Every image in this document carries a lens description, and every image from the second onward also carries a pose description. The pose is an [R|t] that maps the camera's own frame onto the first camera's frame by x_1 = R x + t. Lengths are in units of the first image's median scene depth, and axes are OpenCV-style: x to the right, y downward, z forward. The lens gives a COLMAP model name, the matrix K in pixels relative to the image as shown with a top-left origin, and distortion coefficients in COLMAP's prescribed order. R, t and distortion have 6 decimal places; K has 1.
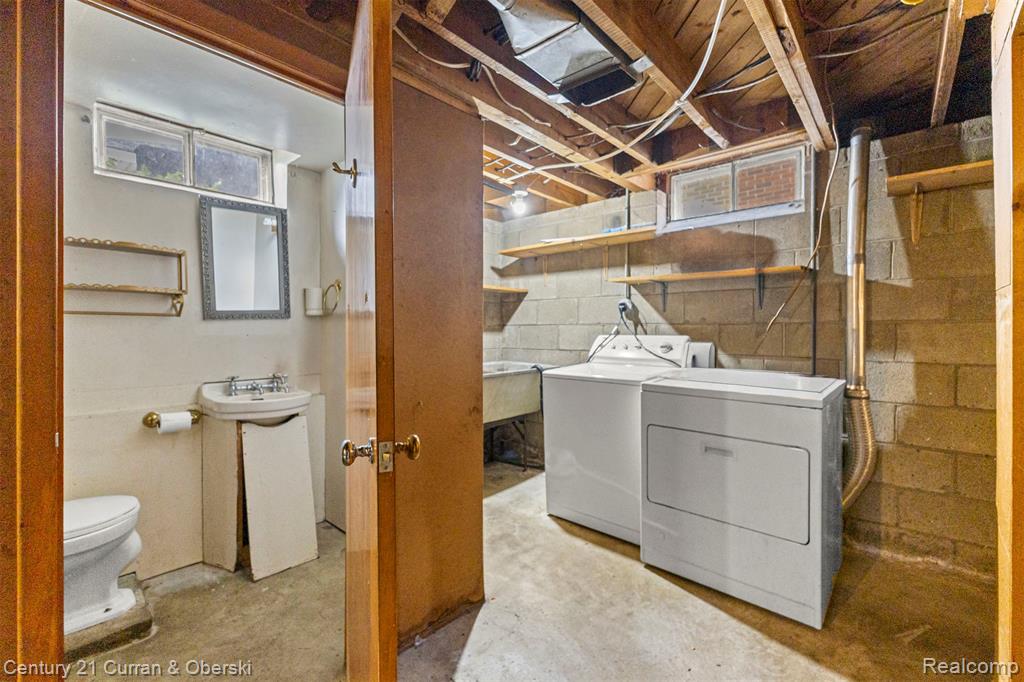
lens RADIAL K [[444.3, 0, 512.7], [0, 444.3, 332.4], [0, 0, 1]] dist [0.006977, -0.000431]
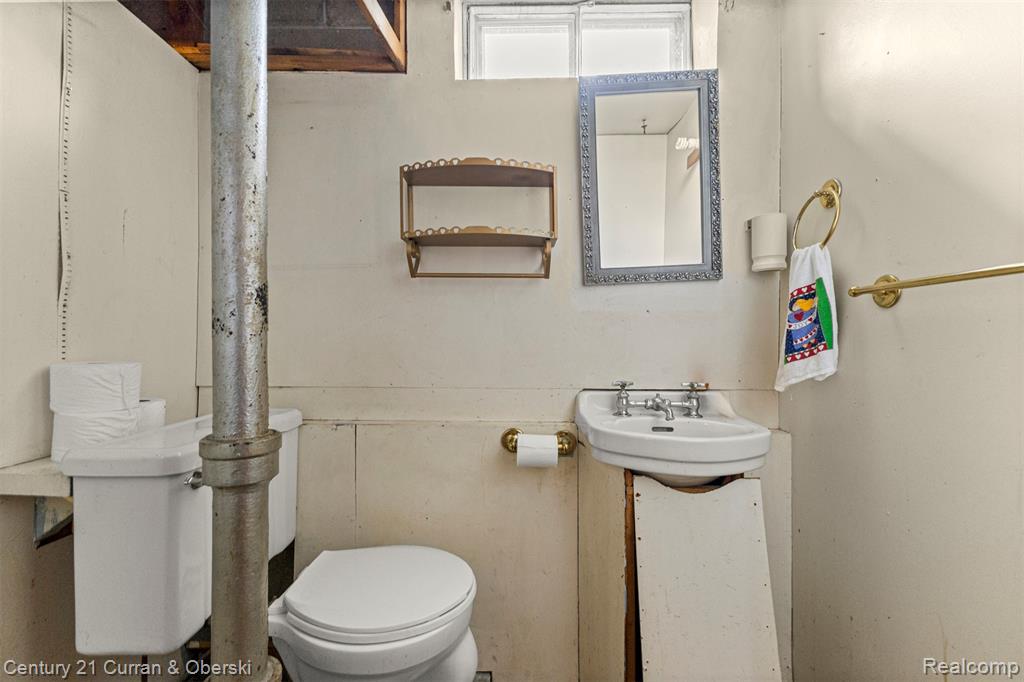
lens RADIAL K [[444.3, 0, 512.7], [0, 444.3, 332.4], [0, 0, 1]] dist [0.006977, -0.000431]
pose [[0.646933, 0.000050, -0.762547, -0.288580], [-0.006967, 0.999959, -0.005845, 0.040394], [0.762515, 0.009094, 0.646906, 0.526773]]
